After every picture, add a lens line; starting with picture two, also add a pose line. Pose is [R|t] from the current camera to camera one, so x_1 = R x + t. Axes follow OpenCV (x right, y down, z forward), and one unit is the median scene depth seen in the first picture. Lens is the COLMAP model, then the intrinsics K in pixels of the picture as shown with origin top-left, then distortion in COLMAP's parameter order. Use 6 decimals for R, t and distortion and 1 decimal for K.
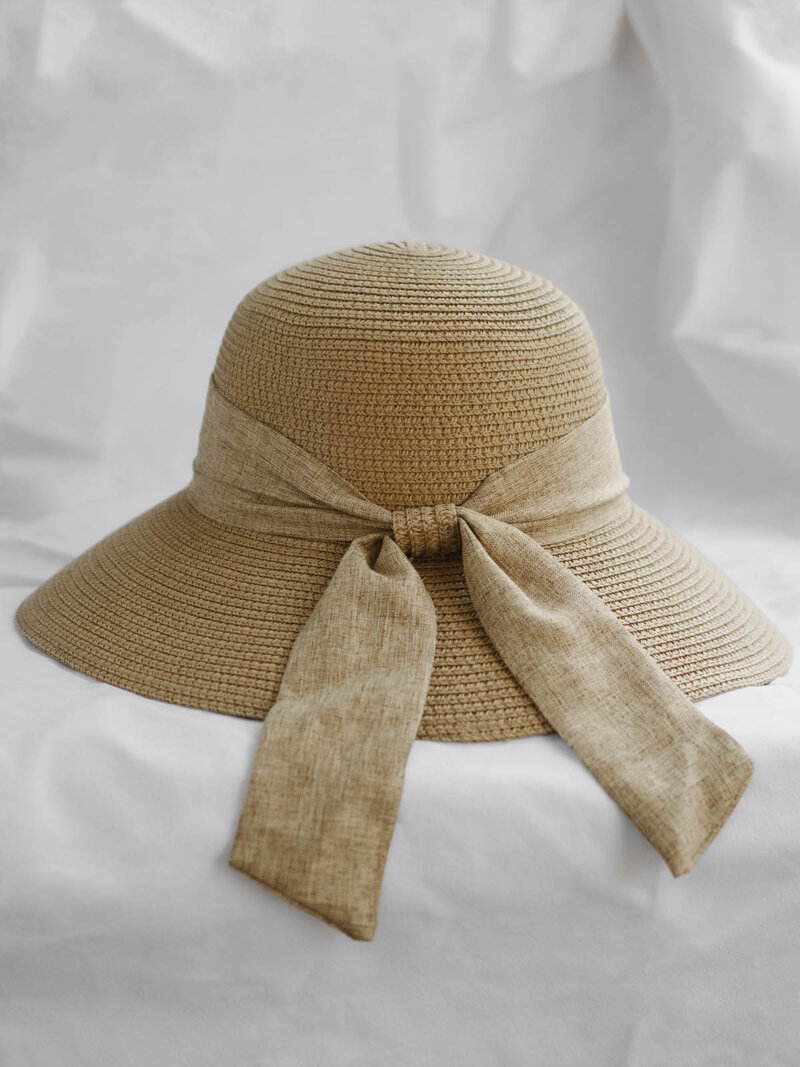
lens RADIAL K [[1839.4, 0, 397.2], [0, 1839.4, 531.9], [0, 0, 1]] dist [-0.019433, 0.000000]
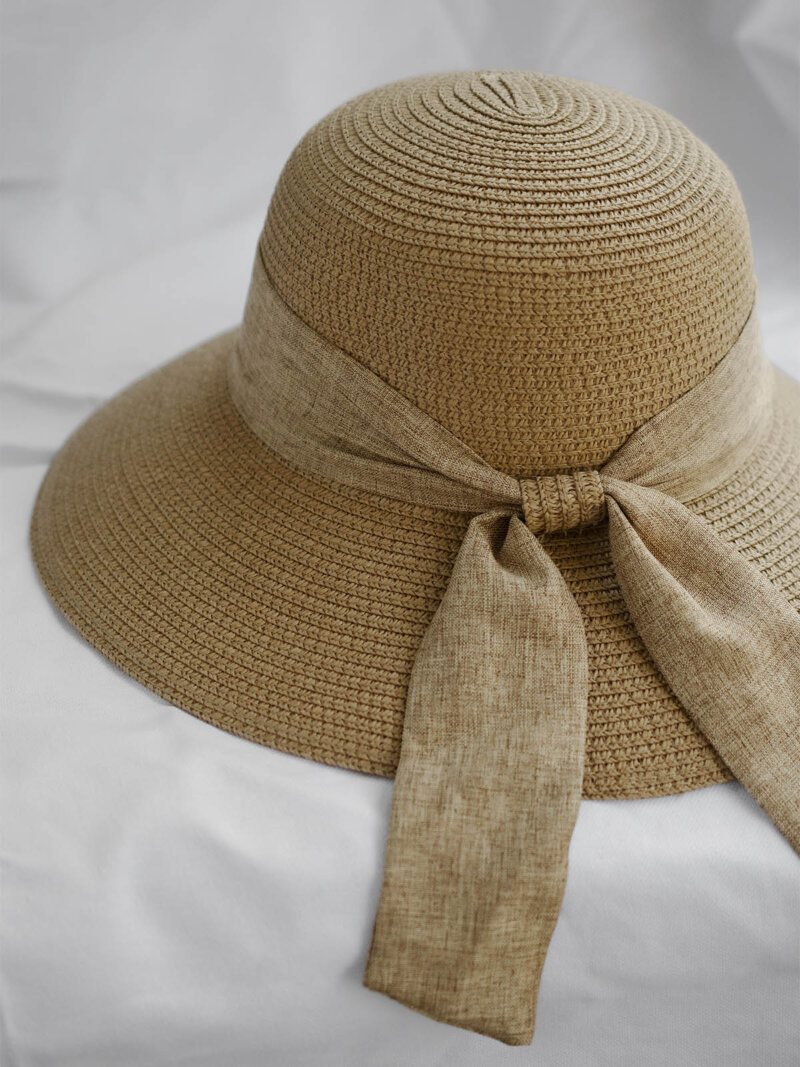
lens RADIAL K [[1839.4, 0, 403.6], [0, 1839.4, 534.0], [0, 0, 1]] dist [-0.019433, 0.000000]
pose [[0.997771, -0.034762, 0.056953, -0.102539], [0.017324, 0.959261, 0.281991, -0.222706], [-0.064435, -0.280376, 0.957725, 0.236909]]
